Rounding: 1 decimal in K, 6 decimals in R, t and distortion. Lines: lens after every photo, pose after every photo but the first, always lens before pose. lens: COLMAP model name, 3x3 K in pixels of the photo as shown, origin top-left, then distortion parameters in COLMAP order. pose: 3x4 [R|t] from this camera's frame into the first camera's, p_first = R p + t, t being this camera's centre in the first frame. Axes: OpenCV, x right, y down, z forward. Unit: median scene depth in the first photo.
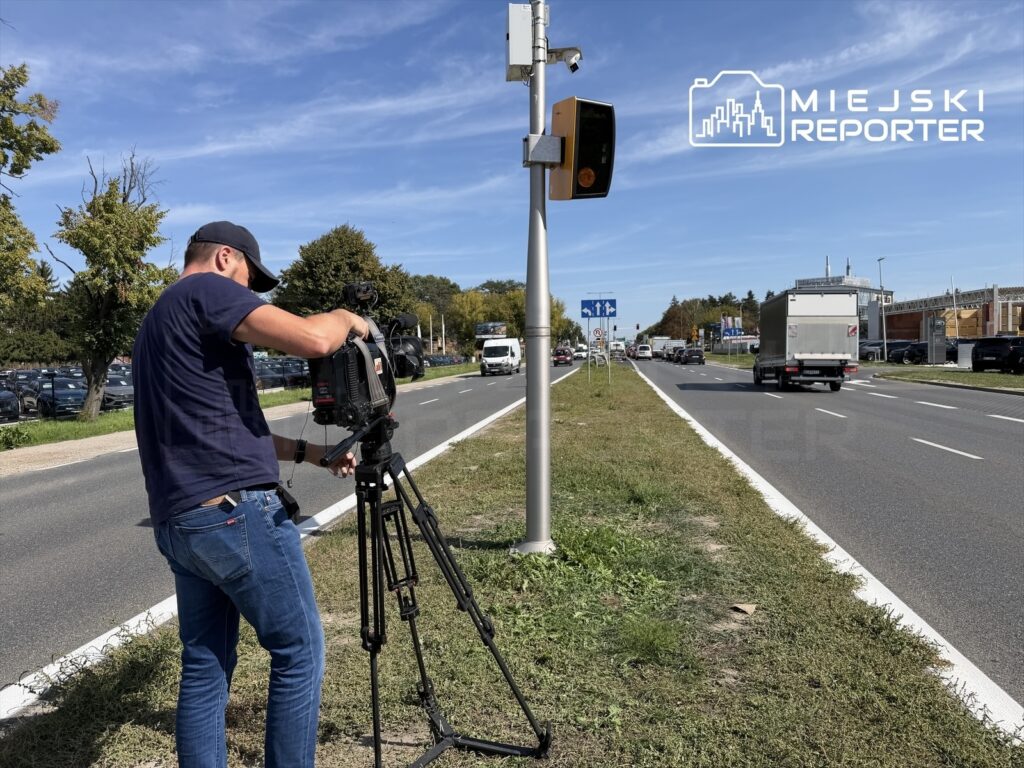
lens RADIAL K [[720.4, 0, 512.0], [0, 720.4, 384.0], [0, 0, 1]] dist [0.122514, -0.195947]
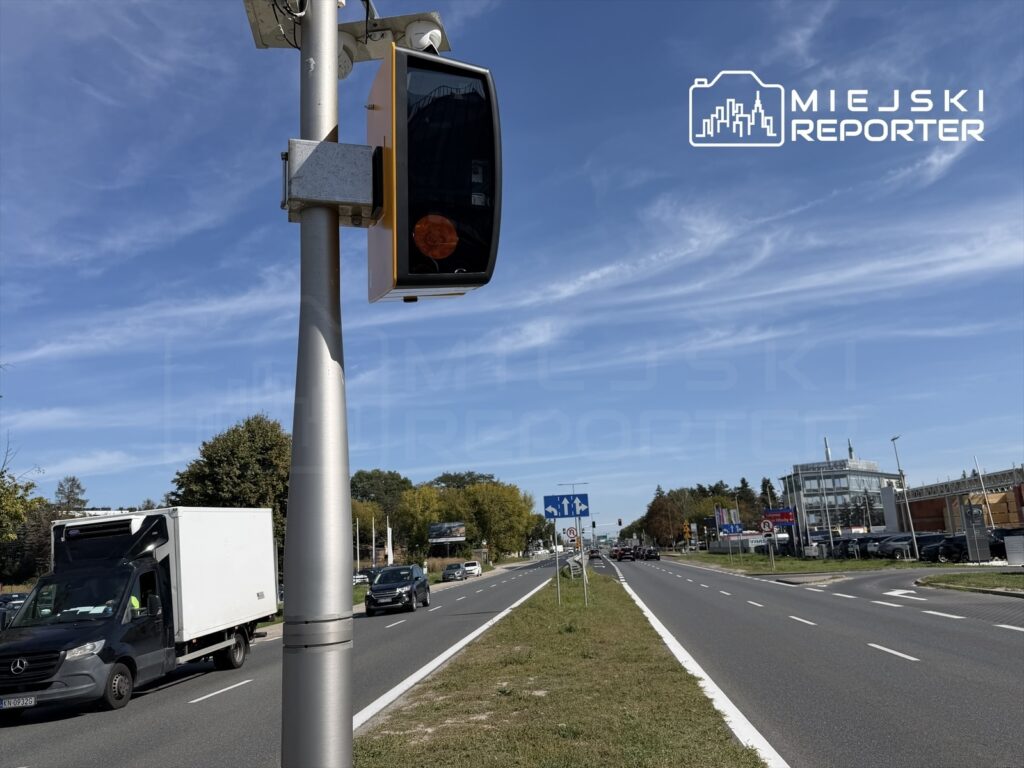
lens RADIAL K [[720.4, 0, 512.0], [0, 720.4, 384.0], [0, 0, 1]] dist [0.122514, -0.195947]
pose [[0.999271, -0.026756, 0.027242, 0.028856], [0.032882, 0.965660, -0.257720, -0.021373], [-0.019410, 0.258428, 0.965835, 0.136623]]
